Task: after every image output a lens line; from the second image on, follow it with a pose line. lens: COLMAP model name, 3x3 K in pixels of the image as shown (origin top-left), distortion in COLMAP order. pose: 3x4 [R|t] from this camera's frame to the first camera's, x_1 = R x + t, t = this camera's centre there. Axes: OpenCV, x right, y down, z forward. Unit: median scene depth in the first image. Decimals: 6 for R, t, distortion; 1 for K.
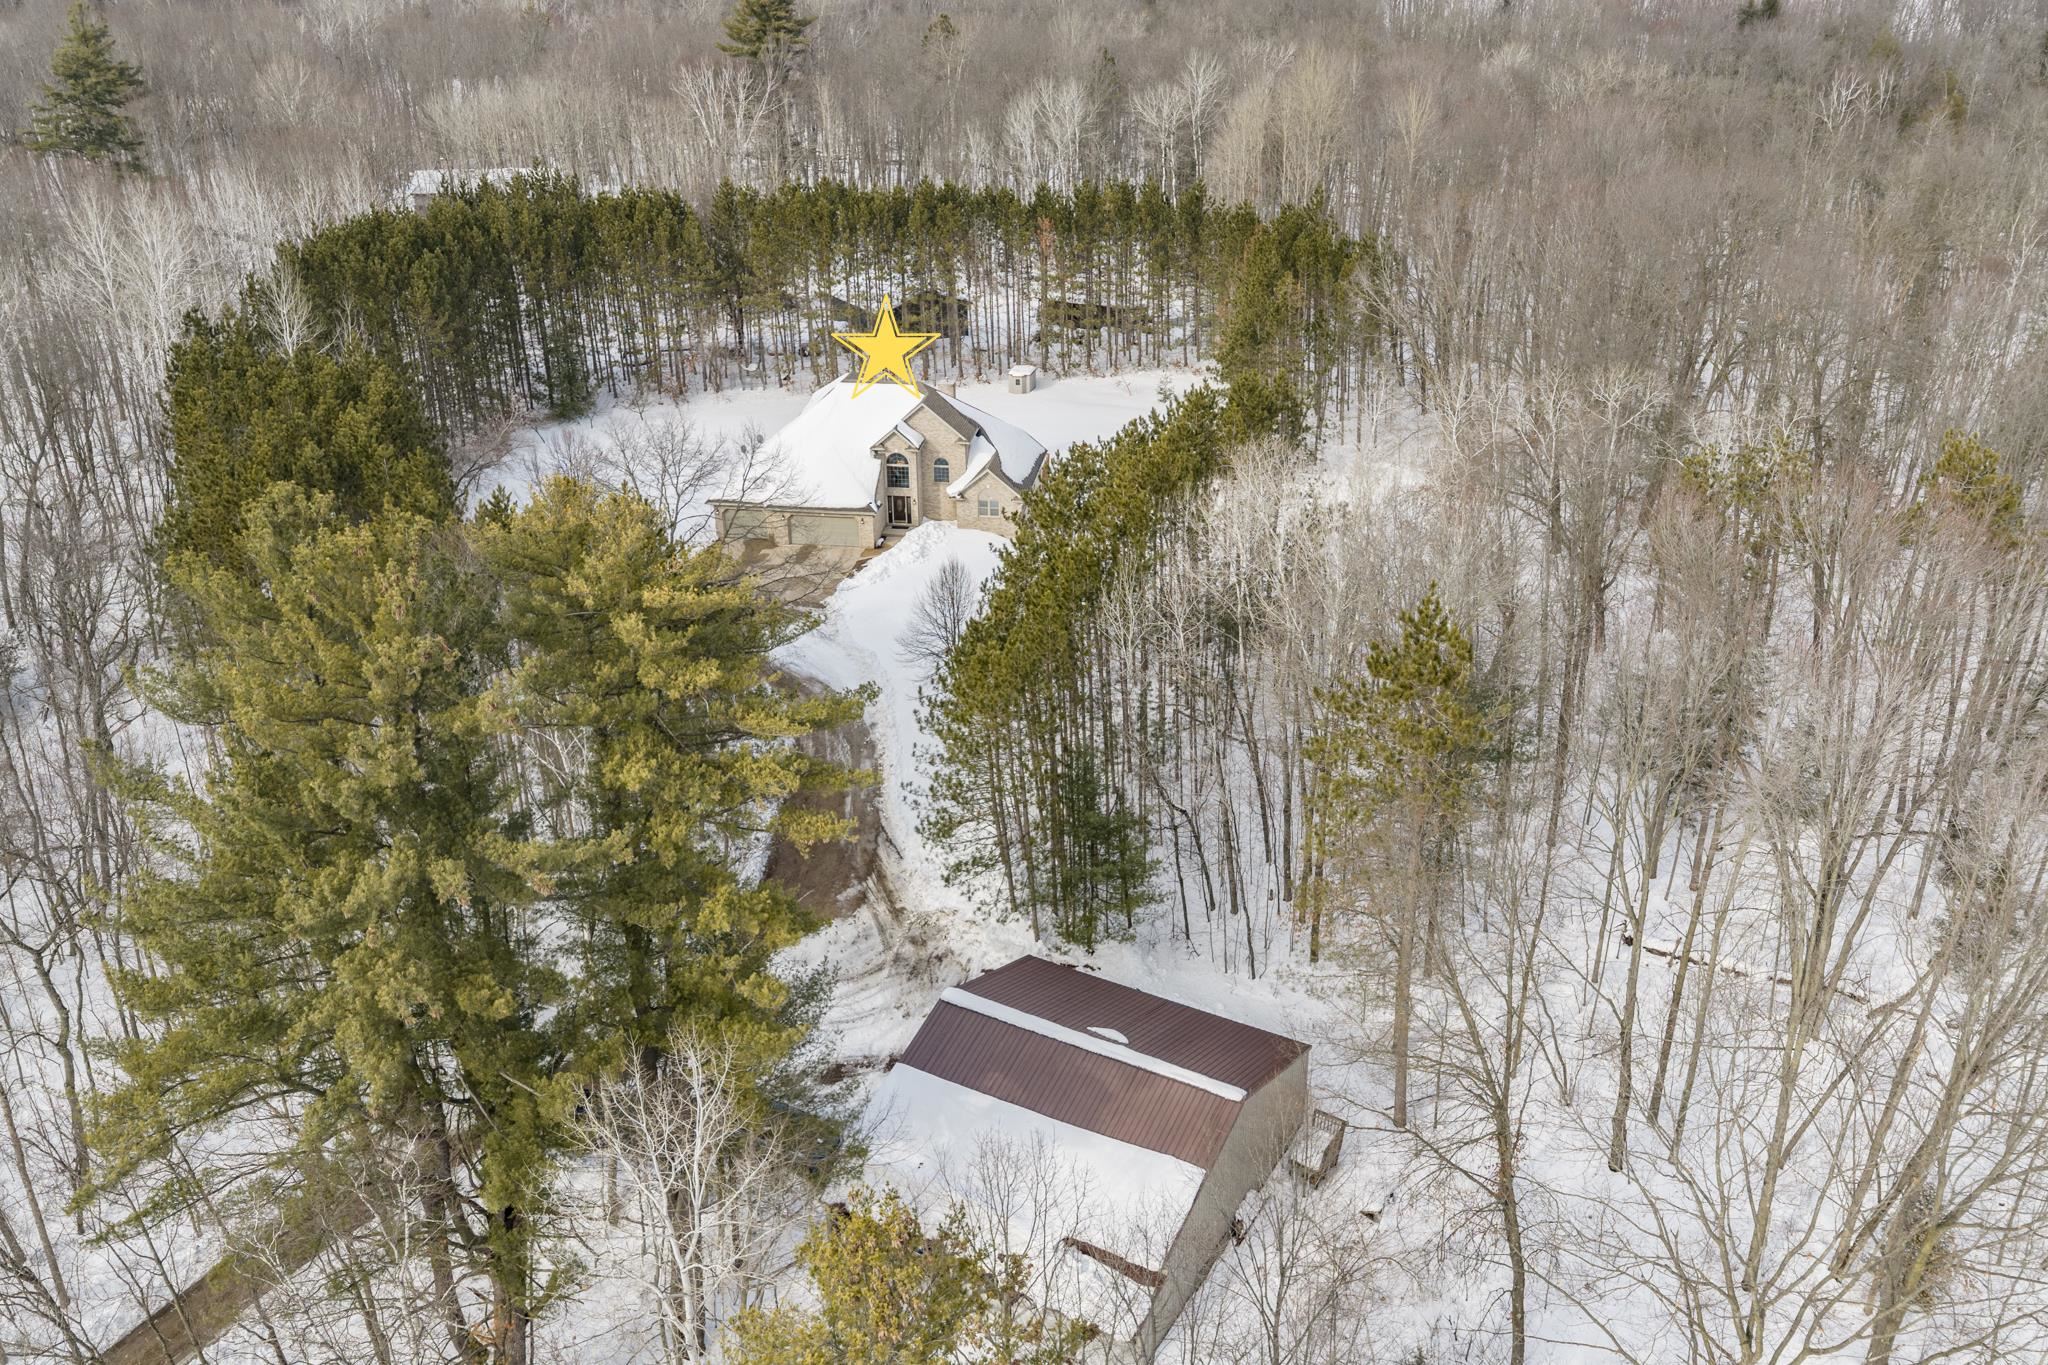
lens RADIAL K [[1673.2, 0, 1024.0], [0, 1673.2, 682.5], [0, 0, 1]] dist [0.044019, -0.083726]
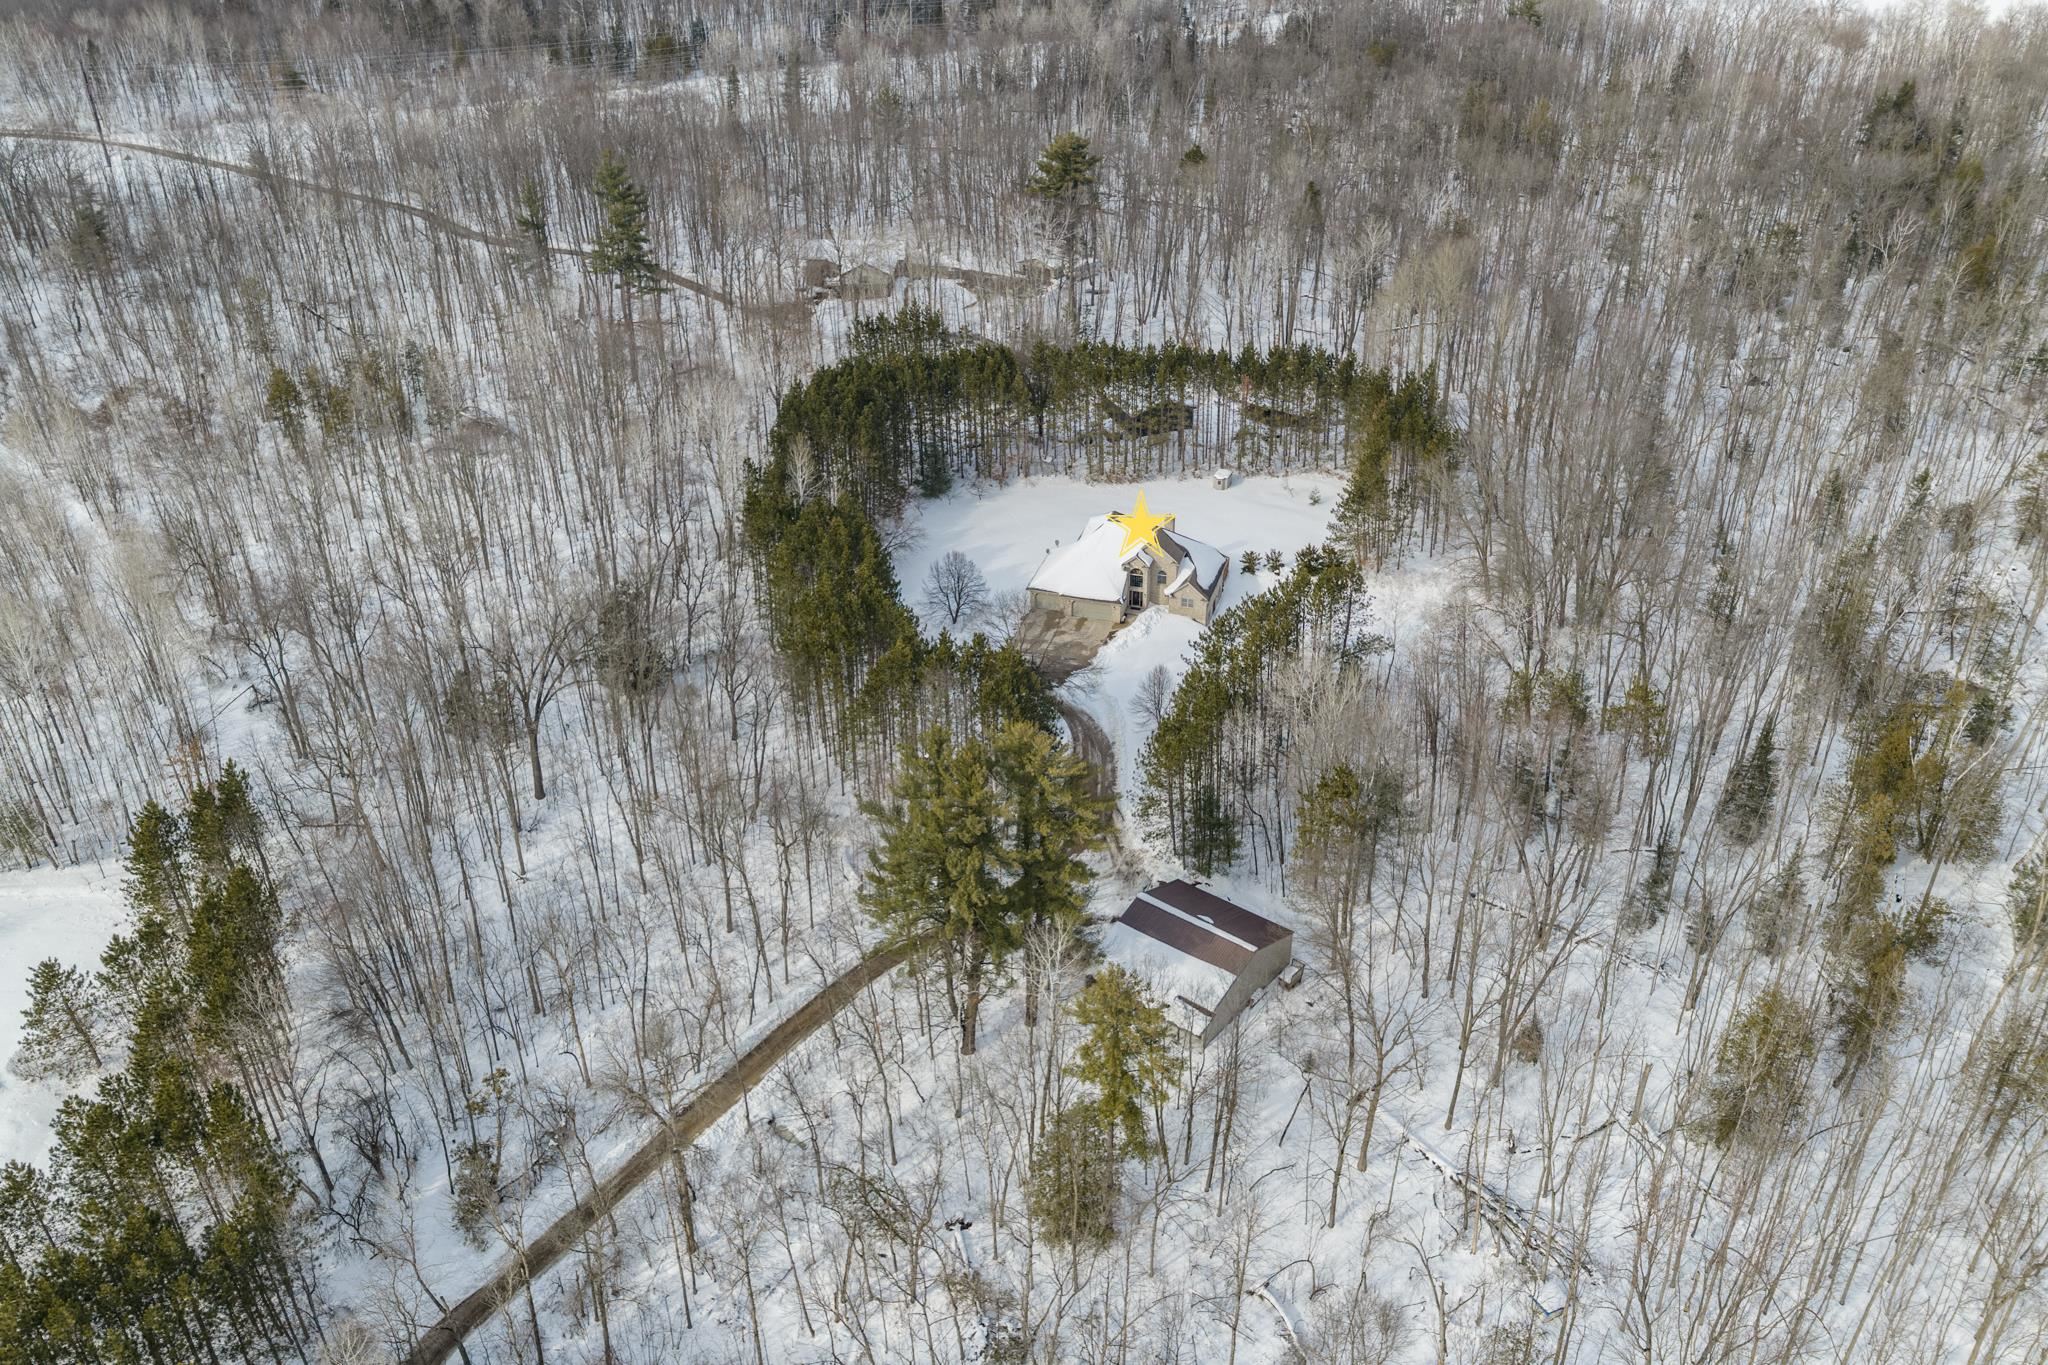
lens RADIAL K [[1673.2, 0, 1024.0], [0, 1673.2, 682.5], [0, 0, 1]] dist [0.044019, -0.083726]
pose [[0.988729, 0.079619, -0.126790, 0.049154], [-0.066416, 0.992235, 0.105160, -0.253318], [0.134178, -0.095554, 0.986340, -0.959611]]
